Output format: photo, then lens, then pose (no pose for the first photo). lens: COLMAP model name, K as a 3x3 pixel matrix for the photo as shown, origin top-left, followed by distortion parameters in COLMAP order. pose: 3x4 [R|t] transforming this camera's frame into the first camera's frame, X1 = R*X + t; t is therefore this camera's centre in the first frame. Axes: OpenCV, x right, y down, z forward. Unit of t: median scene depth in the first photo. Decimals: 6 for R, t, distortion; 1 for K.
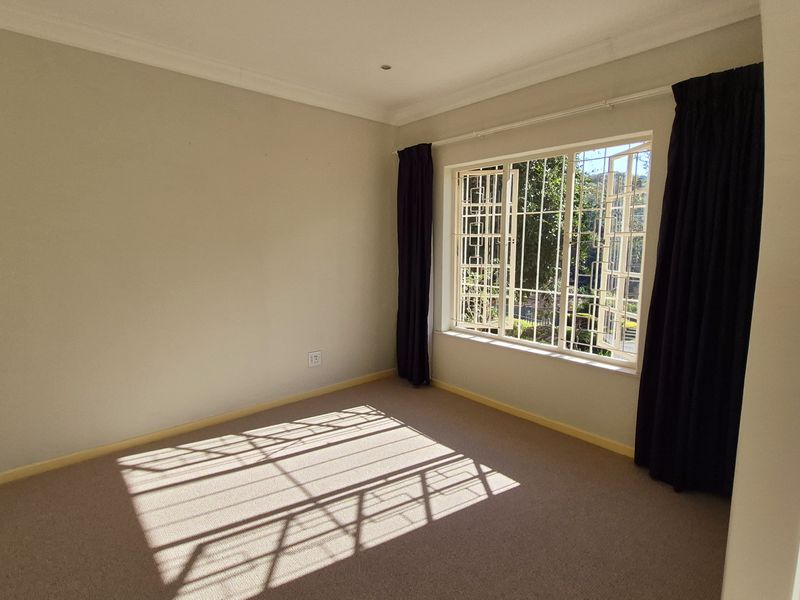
lens RADIAL K [[417.1, 0, 405.3], [0, 417.1, 298.9], [0, 0, 1]] dist [0.018163, -0.011308]
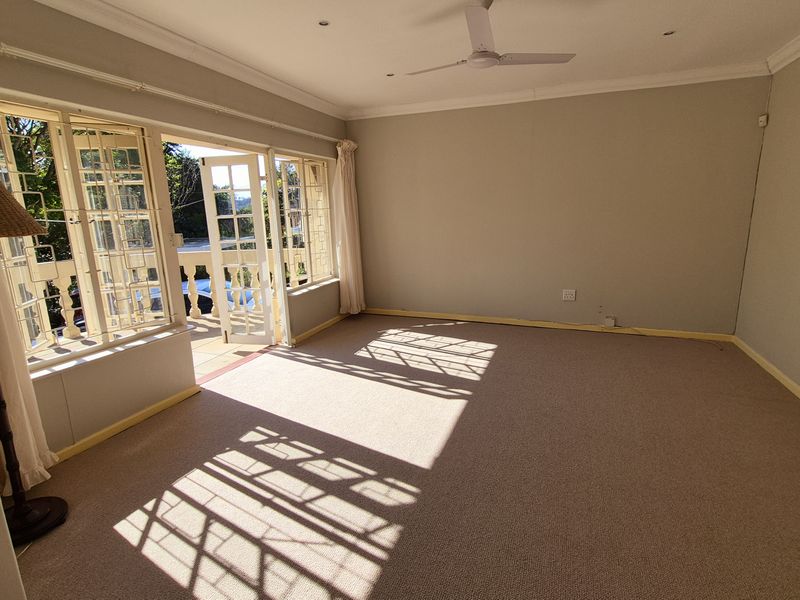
lens RADIAL K [[417.1, 0, 405.3], [0, 417.1, 298.9], [0, 0, 1]] dist [0.018163, -0.011308]
pose [[-0.446829, -0.159090, 0.880360, -1.305237], [0.195757, 0.942826, 0.269736, -0.193278], [-0.872939, 0.292863, -0.390139, 1.464617]]
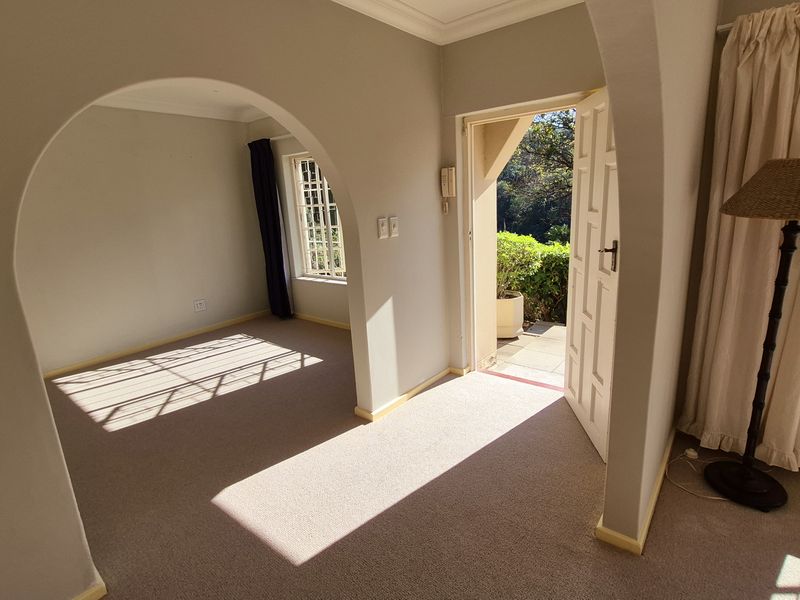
lens RADIAL K [[417.1, 0, 405.3], [0, 417.1, 298.9], [0, 0, 1]] dist [0.018163, -0.011308]
pose [[0.984315, -0.092403, 0.150288, 0.319574], [0.076692, 0.991277, 0.107185, 0.038431], [-0.158882, -0.093978, 0.982815, -0.586294]]
